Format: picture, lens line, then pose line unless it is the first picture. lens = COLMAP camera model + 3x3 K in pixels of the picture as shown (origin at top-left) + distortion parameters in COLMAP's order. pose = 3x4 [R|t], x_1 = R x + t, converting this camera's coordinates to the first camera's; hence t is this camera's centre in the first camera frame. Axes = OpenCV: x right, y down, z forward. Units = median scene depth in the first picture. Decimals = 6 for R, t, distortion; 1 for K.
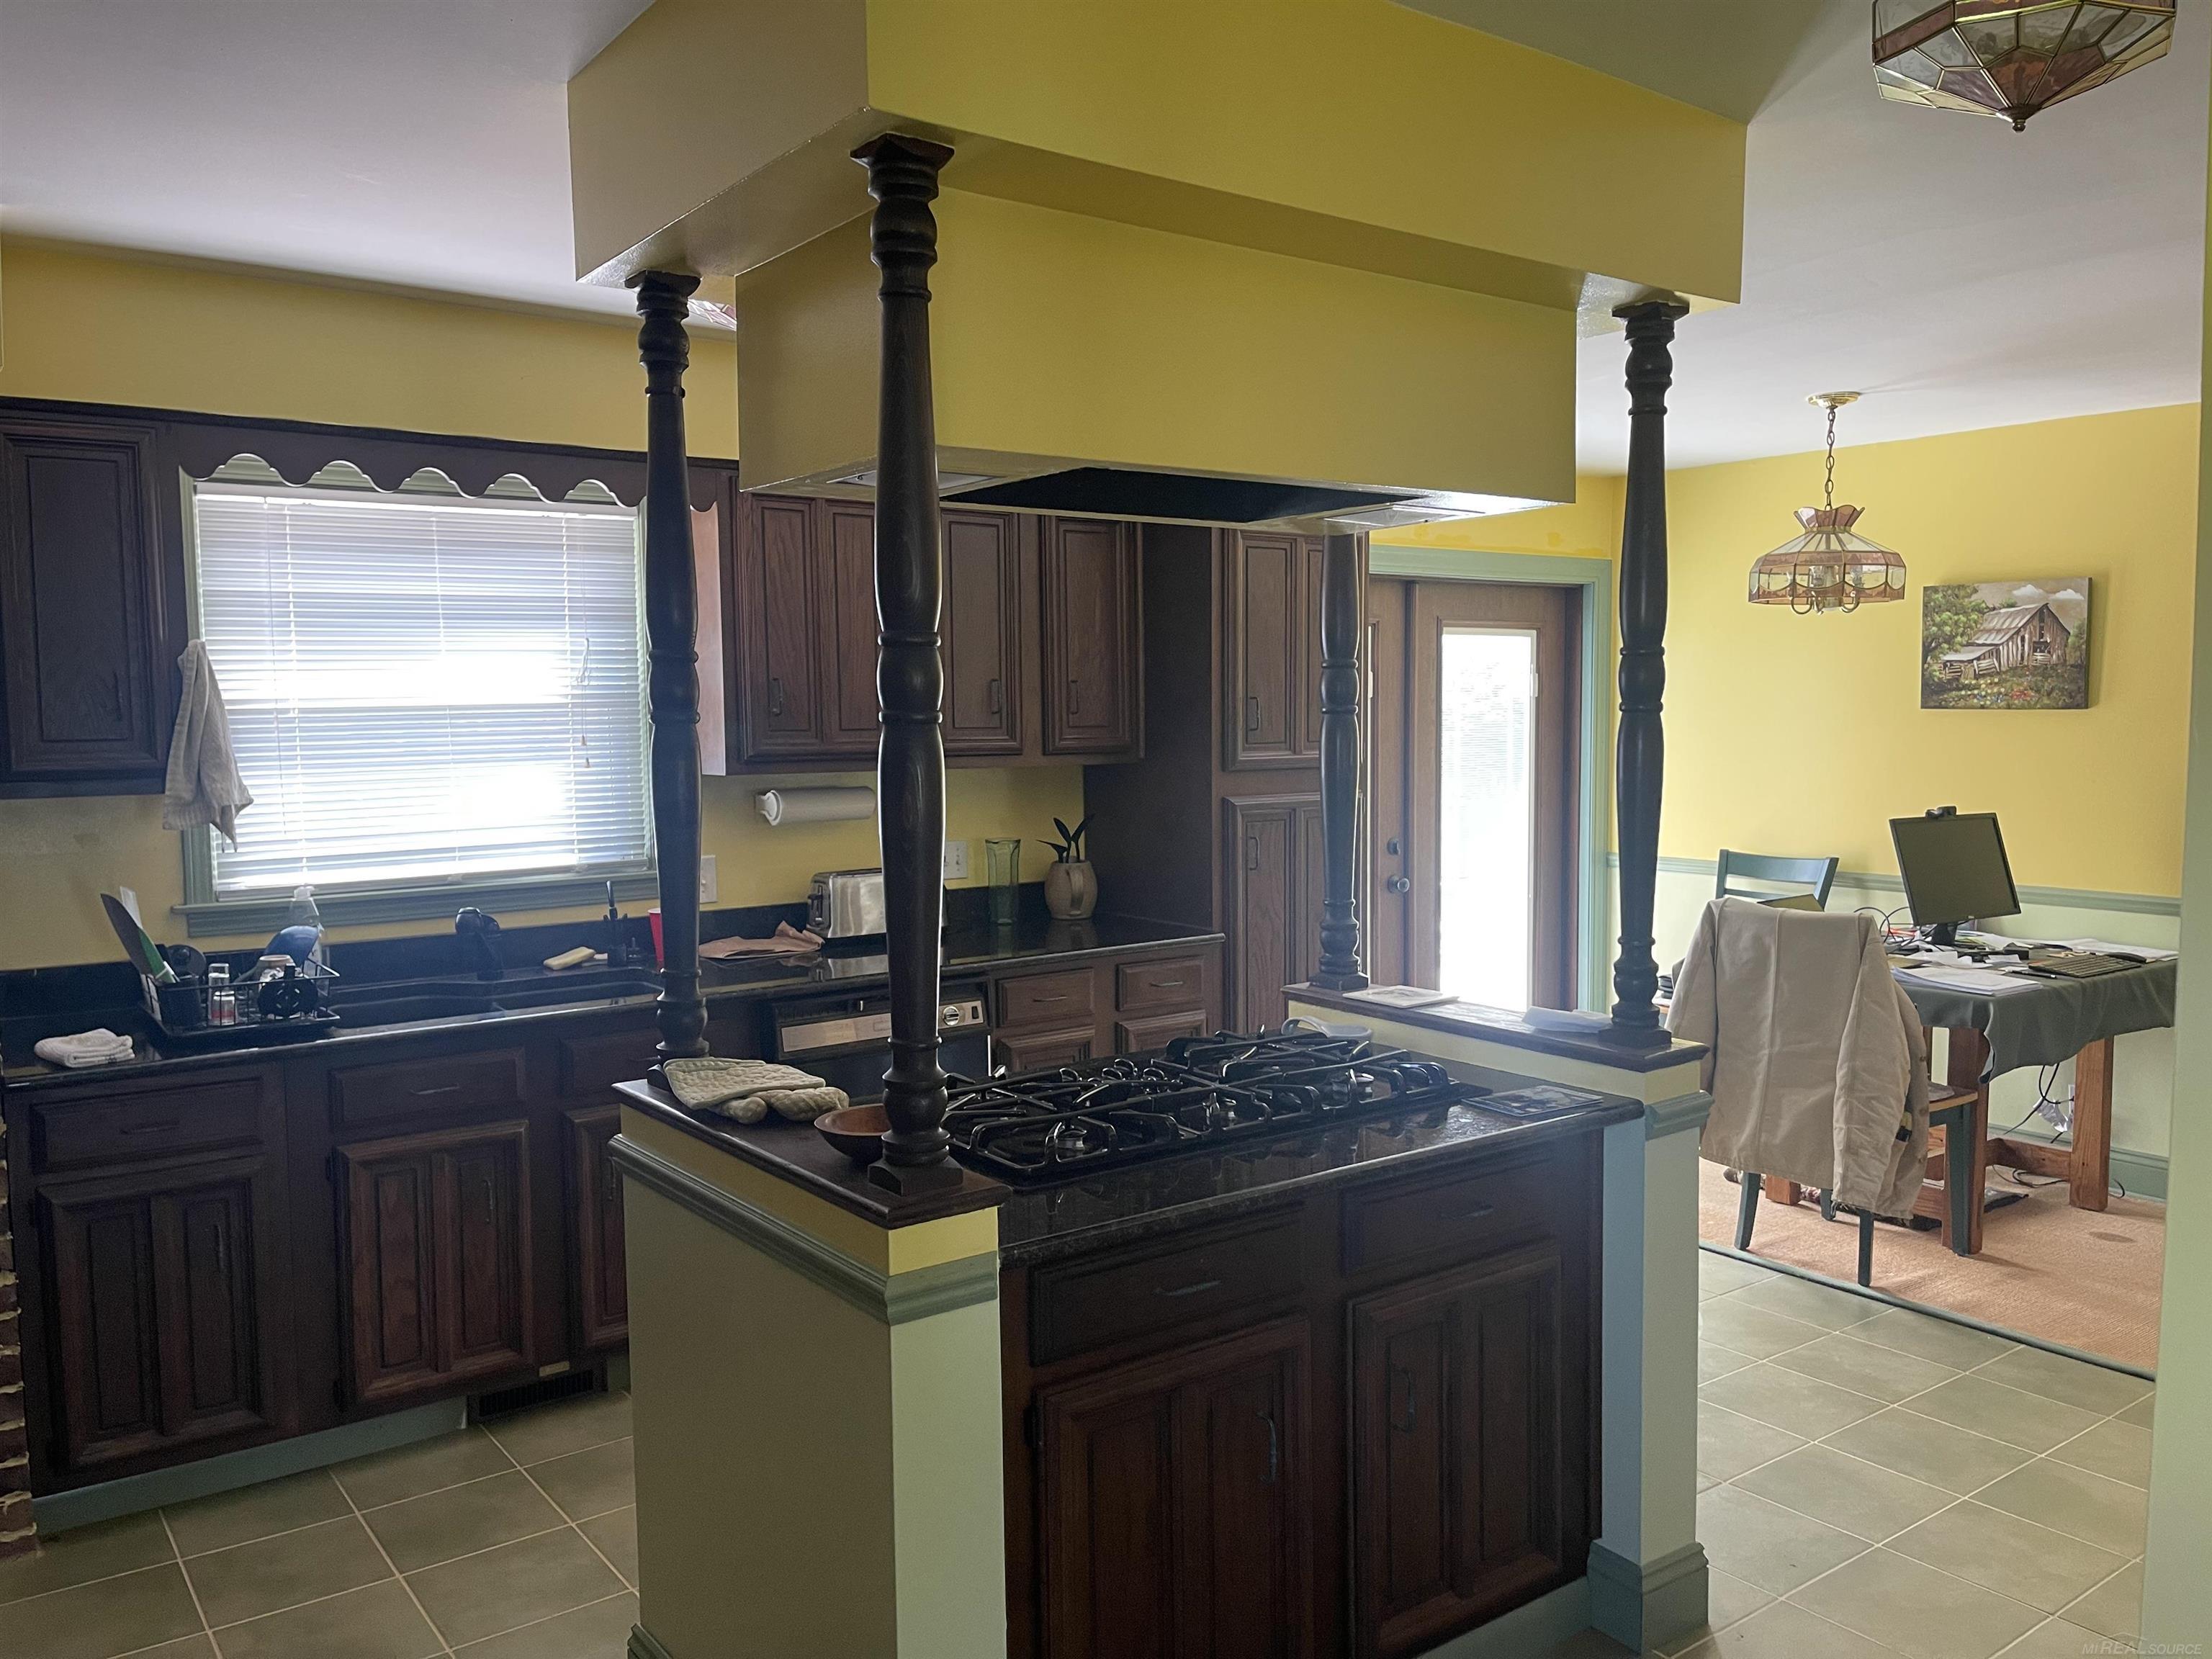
lens RADIAL K [[1664.2, 0, 1112.5], [0, 1664.2, 835.6], [0, 0, 1]] dist [0.064405, -0.083954]
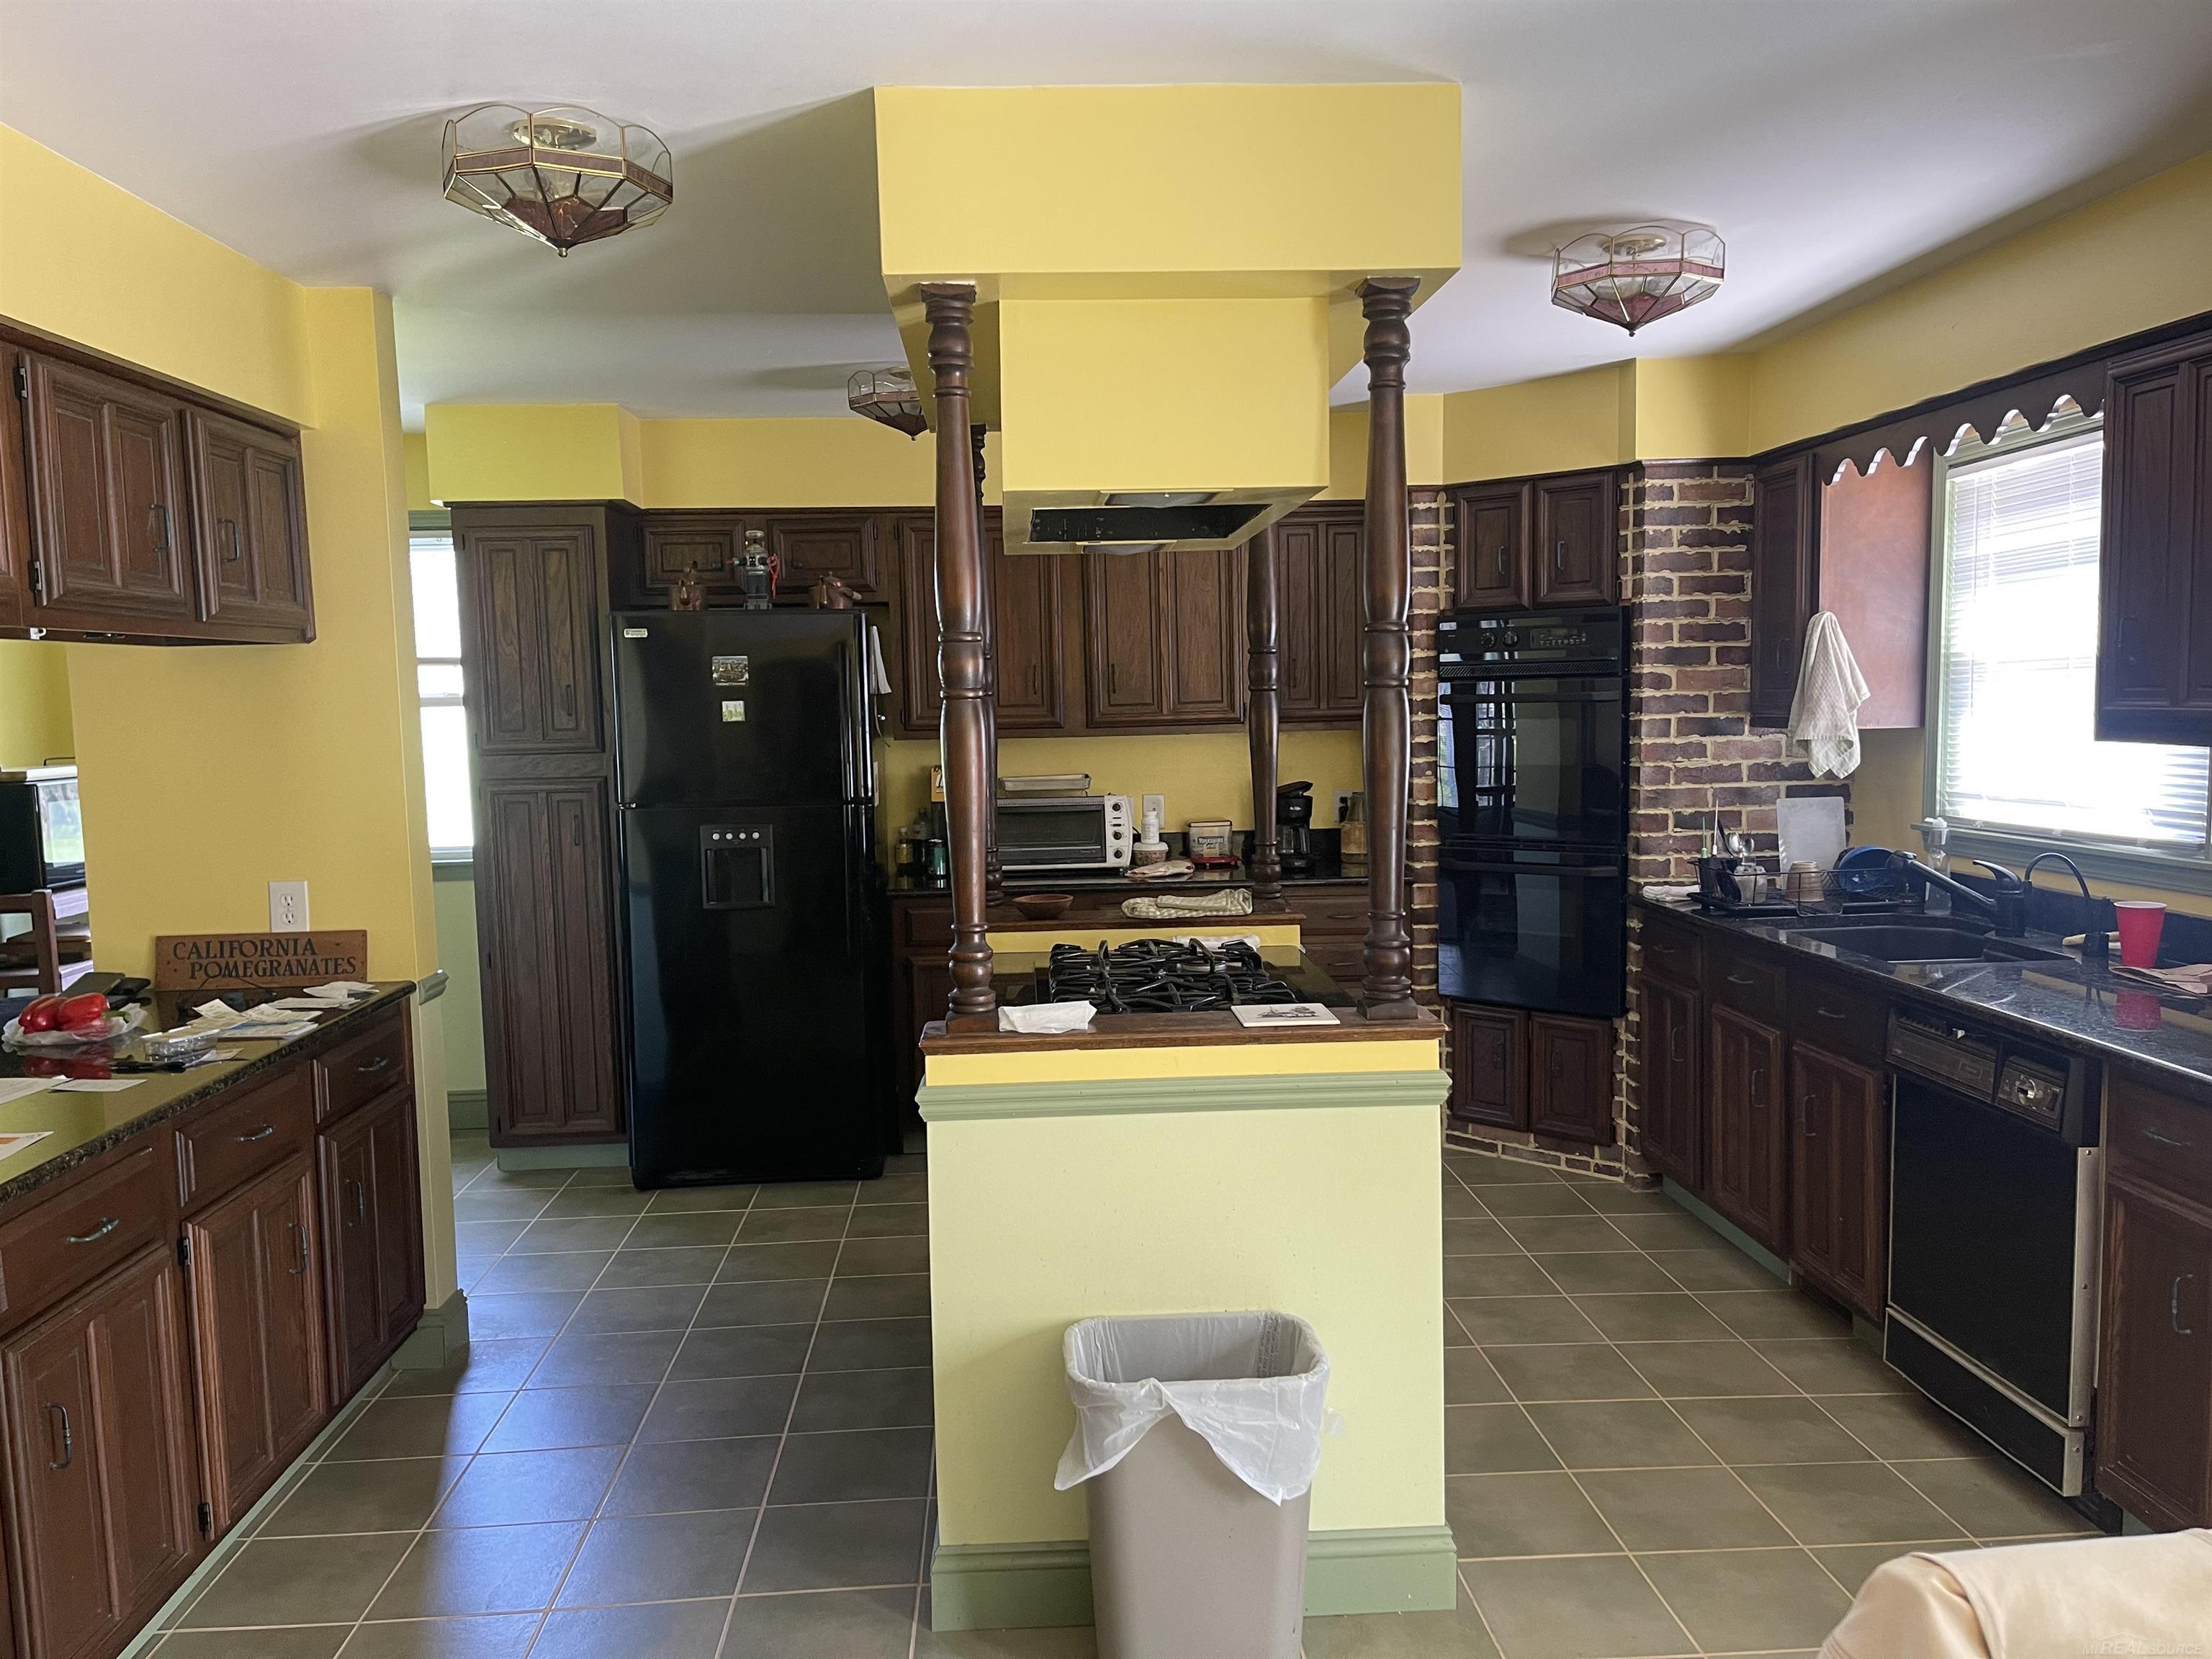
lens RADIAL K [[1664.2, 0, 1105.3], [0, 1664.2, 841.4], [0, 0, 1]] dist [0.064405, -0.083954]
pose [[-0.547298, 0.096388, -0.831369, 0.846334], [-0.037722, 0.989496, 0.139554, -0.100282], [0.836087, 0.107738, -0.537913, 1.247457]]
